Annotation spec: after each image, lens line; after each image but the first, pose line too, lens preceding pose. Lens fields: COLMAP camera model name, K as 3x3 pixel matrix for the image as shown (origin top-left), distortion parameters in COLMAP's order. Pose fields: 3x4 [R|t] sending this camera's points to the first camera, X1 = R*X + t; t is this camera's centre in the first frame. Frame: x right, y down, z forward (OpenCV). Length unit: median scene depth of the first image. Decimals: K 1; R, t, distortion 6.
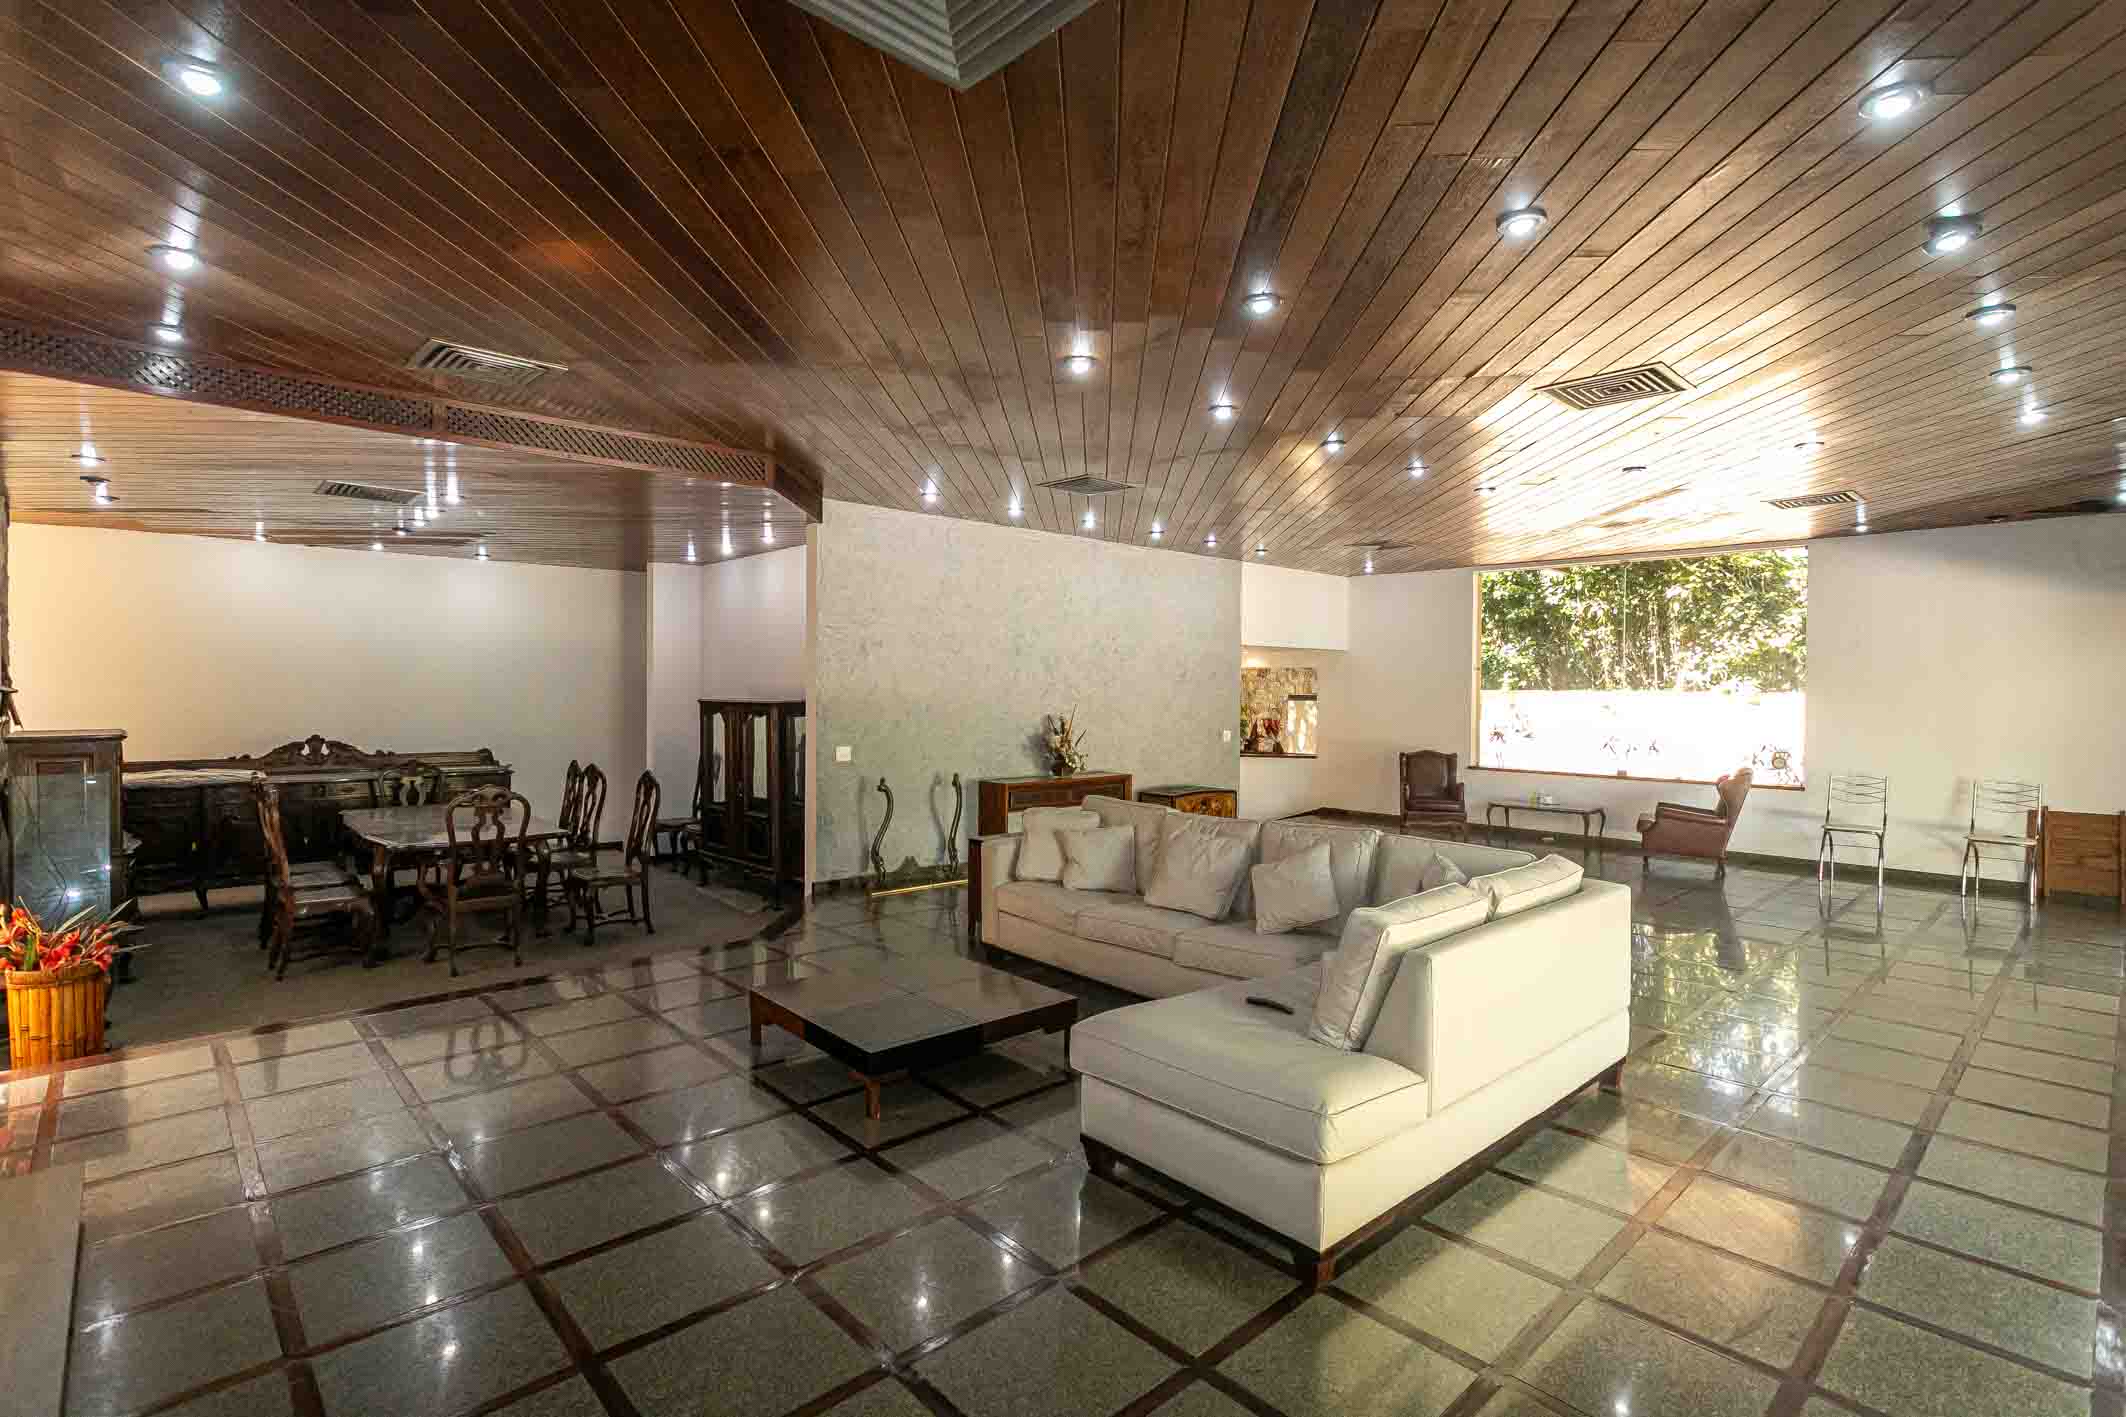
lens RADIAL K [[1018.8, 0, 1074.9], [0, 1018.8, 706.2], [0, 0, 1]] dist [0.002498, 0.001801]
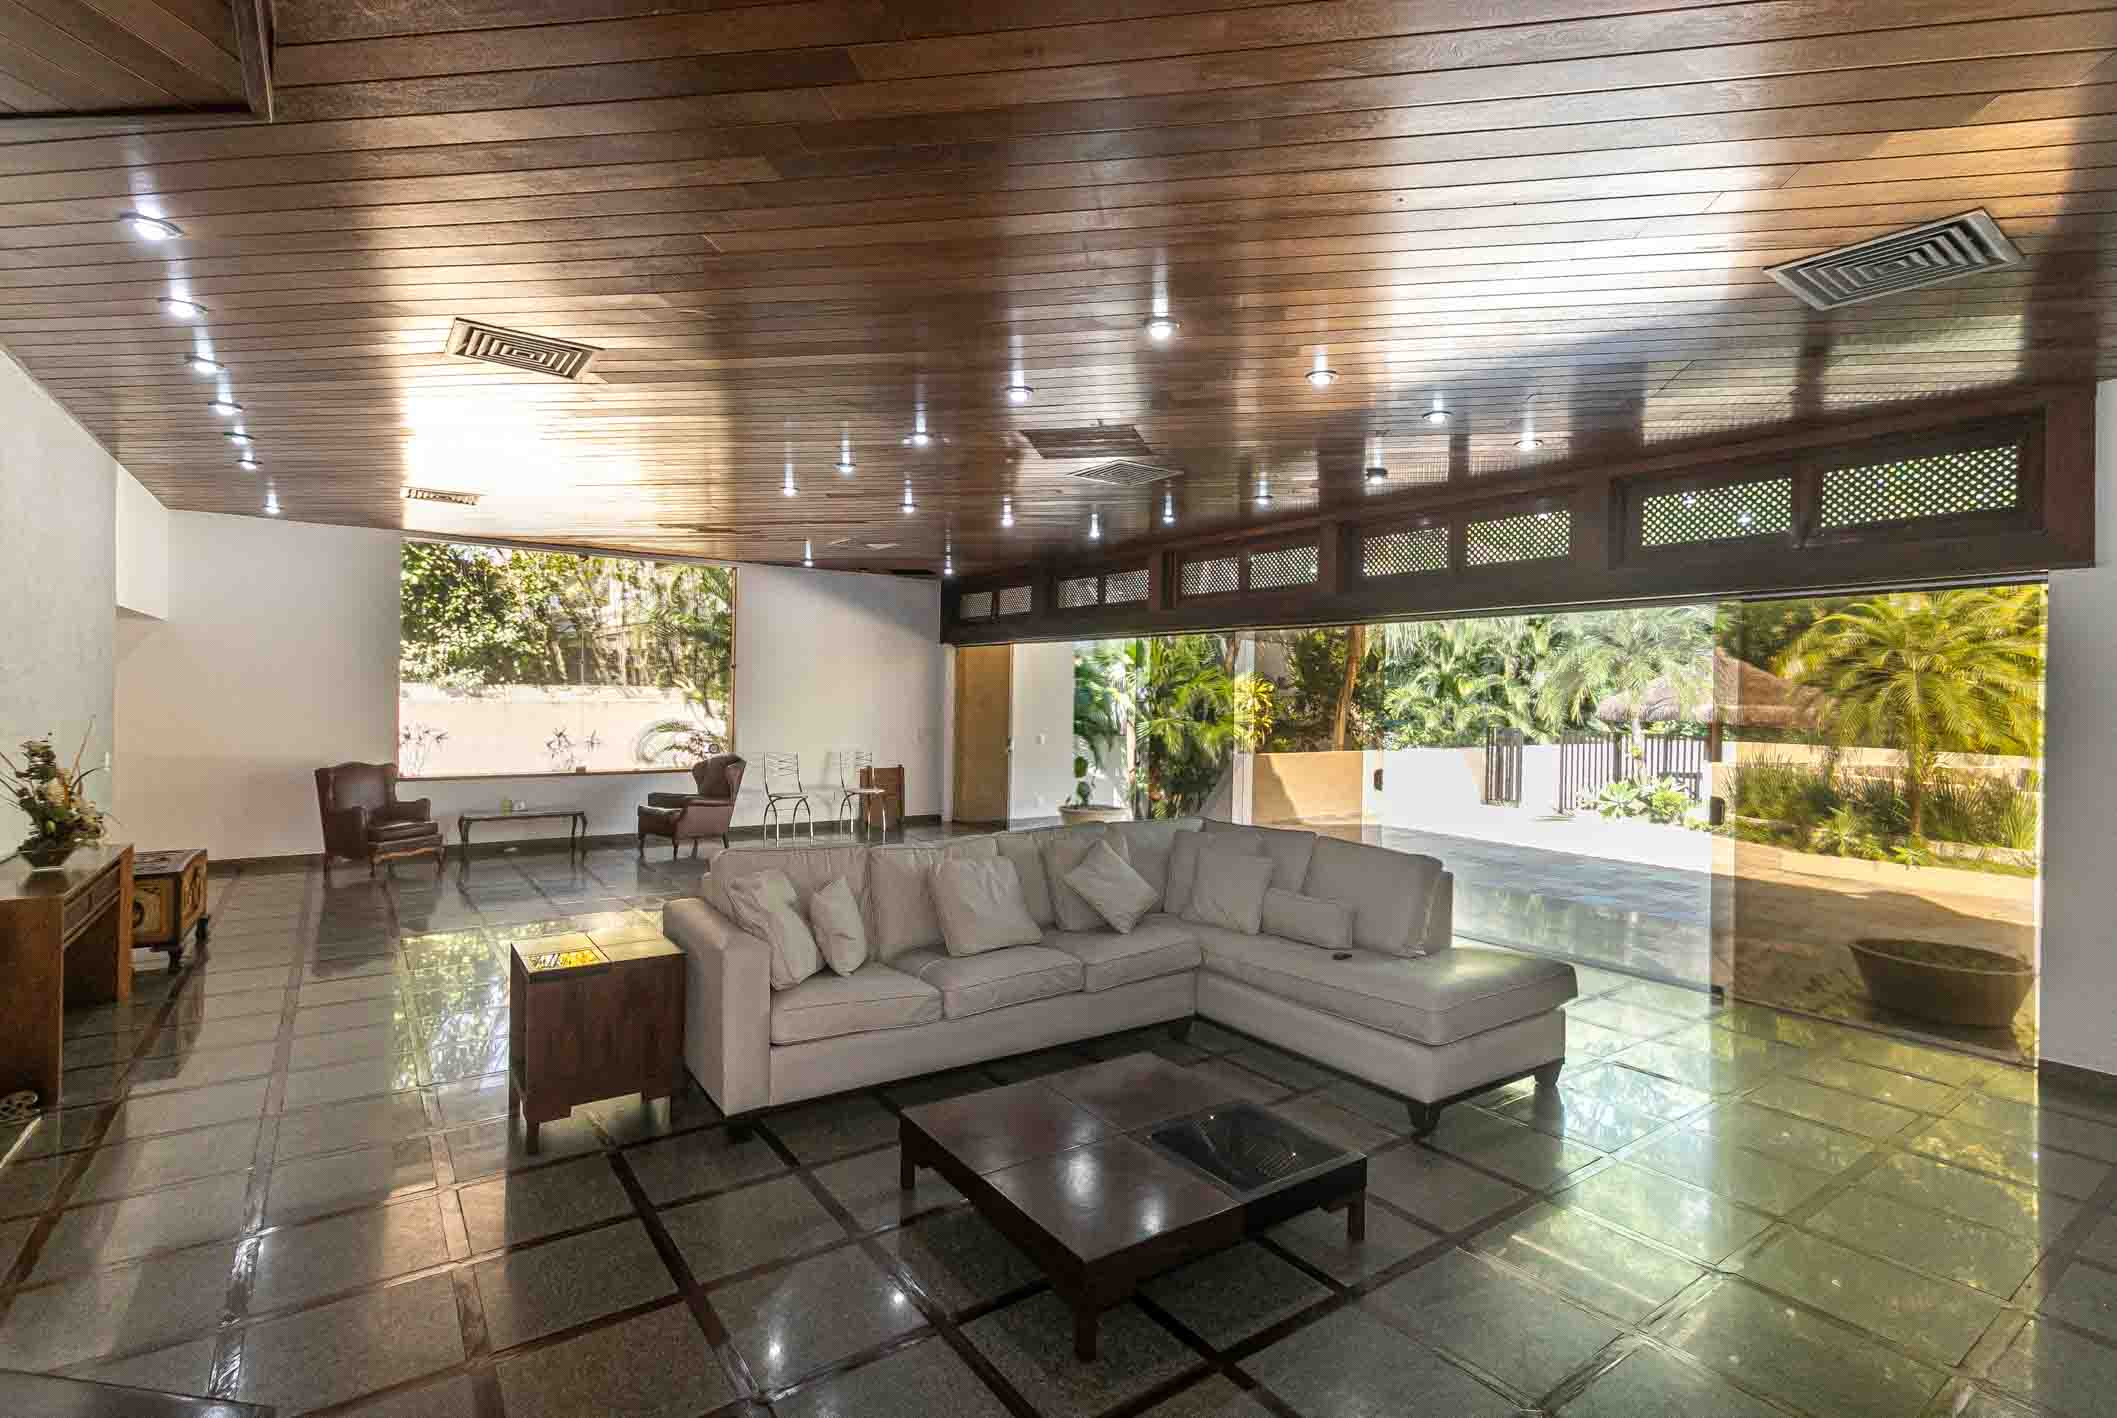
lens RADIAL K [[1014.5, 0, 1056.5], [0, 1014.5, 700.9], [0, 0, 1]] dist [0.002498, 0.001801]
pose [[0.116787, -0.012865, 0.993074, -0.279740], [0.002449, 0.999917, 0.012666, -0.008751], [-0.993154, 0.000953, 0.116809, 0.312678]]
